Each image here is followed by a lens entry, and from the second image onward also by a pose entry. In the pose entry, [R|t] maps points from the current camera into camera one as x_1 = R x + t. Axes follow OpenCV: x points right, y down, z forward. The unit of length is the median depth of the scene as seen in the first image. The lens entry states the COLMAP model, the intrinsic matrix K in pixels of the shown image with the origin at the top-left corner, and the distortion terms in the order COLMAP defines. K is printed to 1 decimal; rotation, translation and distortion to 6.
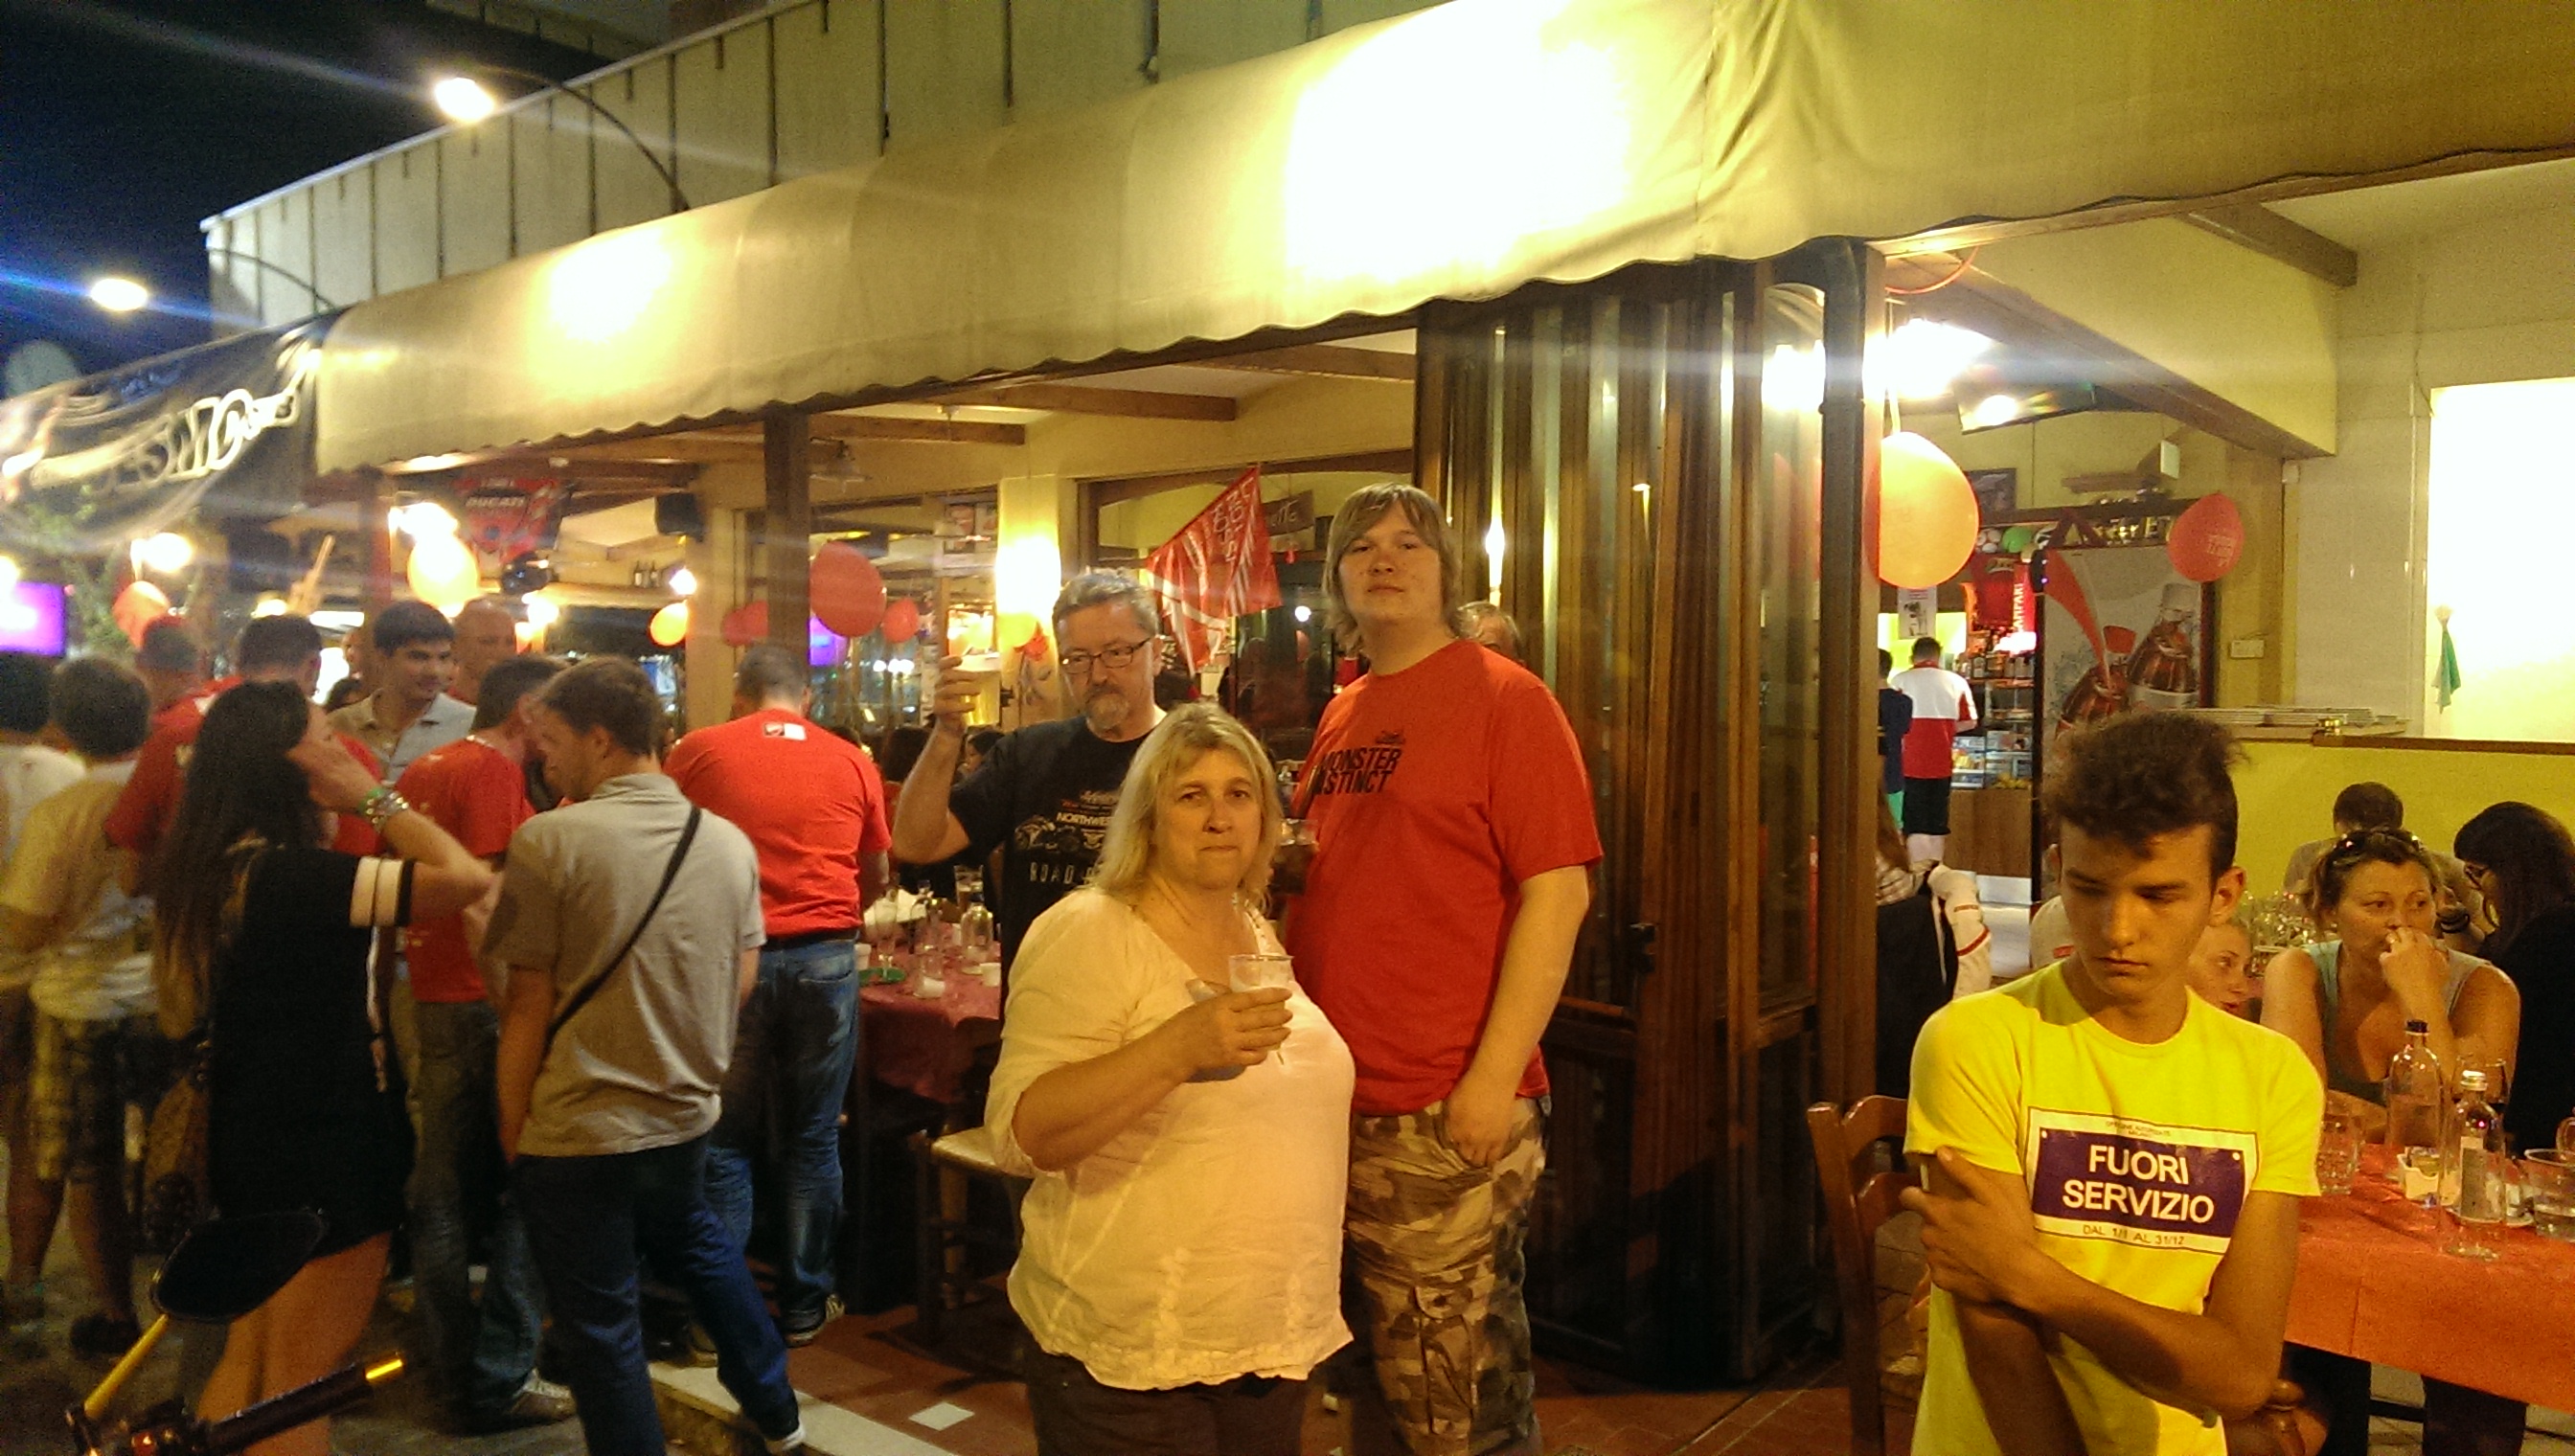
lens RADIAL K [[1819.4, 0, 1280.6], [0, 1819.4, 735.1], [0, 0, 1]] dist [0.005588, -0.005216]
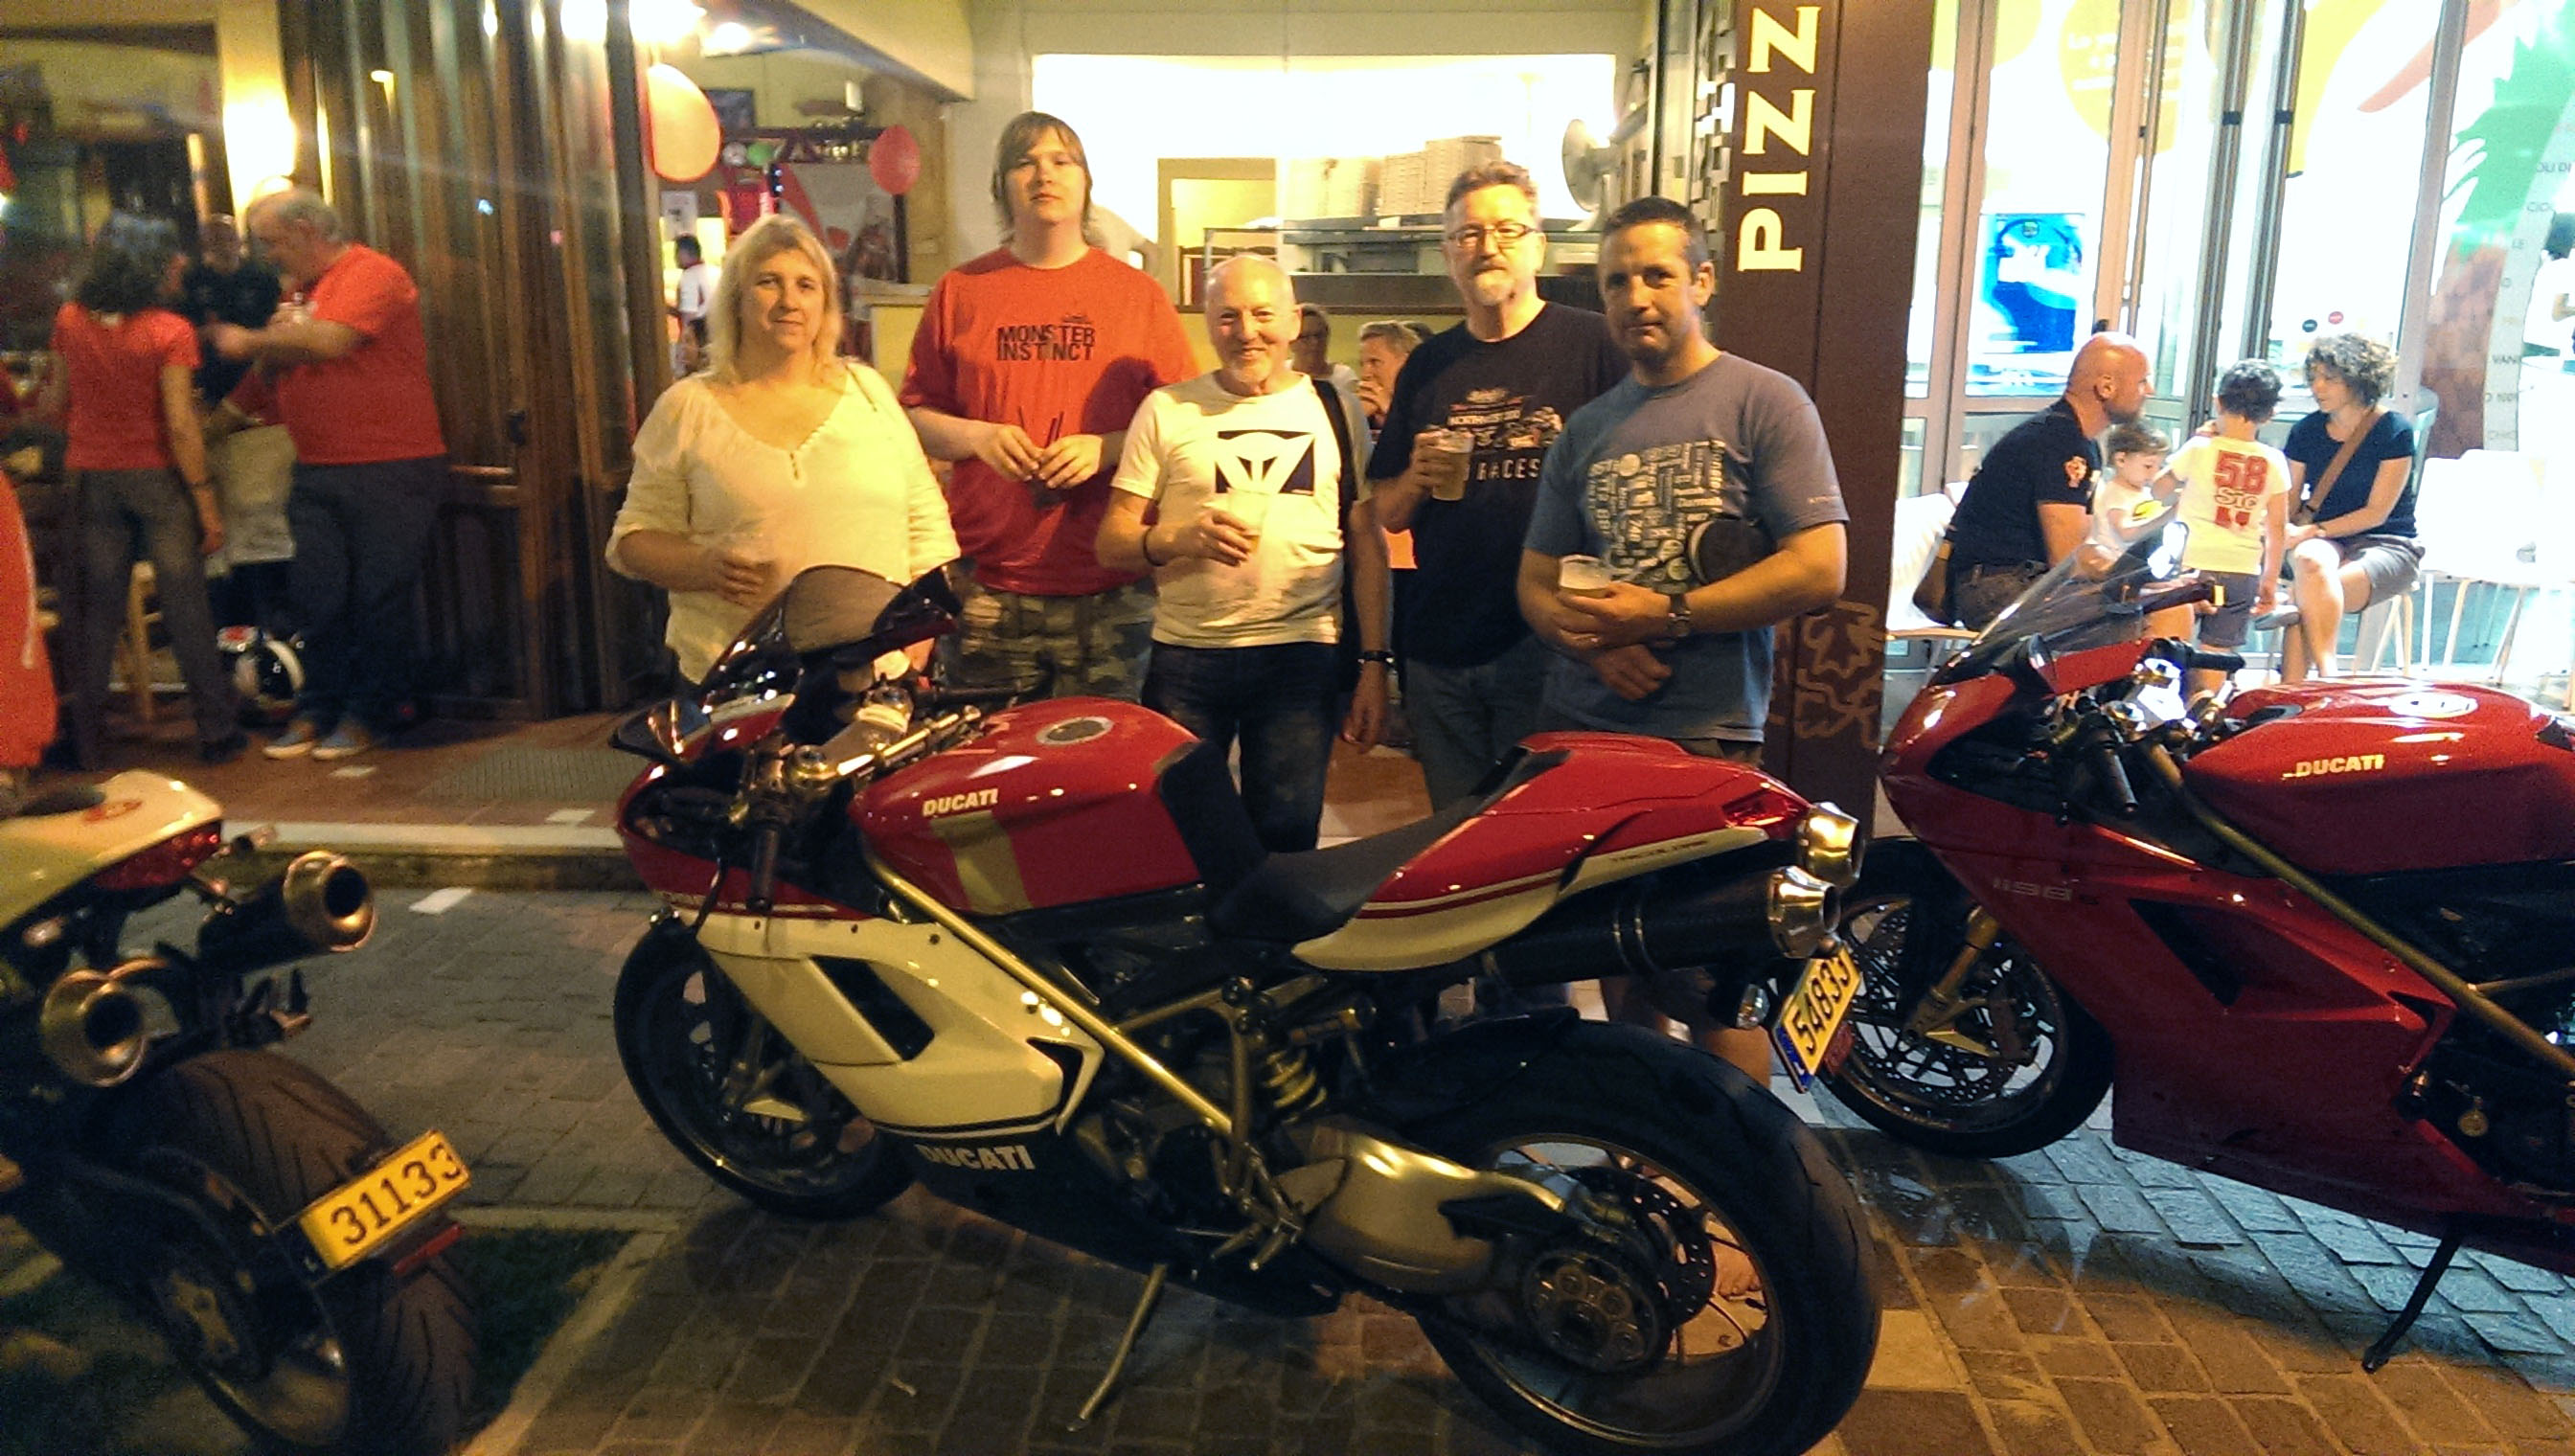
lens RADIAL K [[1819.4, 0, 1285.0], [0, 1819.4, 732.3], [0, 0, 1]] dist [0.005588, -0.005216]
pose [[0.797931, -0.136038, 0.587197, -0.093393], [0.015225, 0.978436, 0.205989, 0.029477], [-0.602557, -0.155425, 0.782795, -0.258417]]
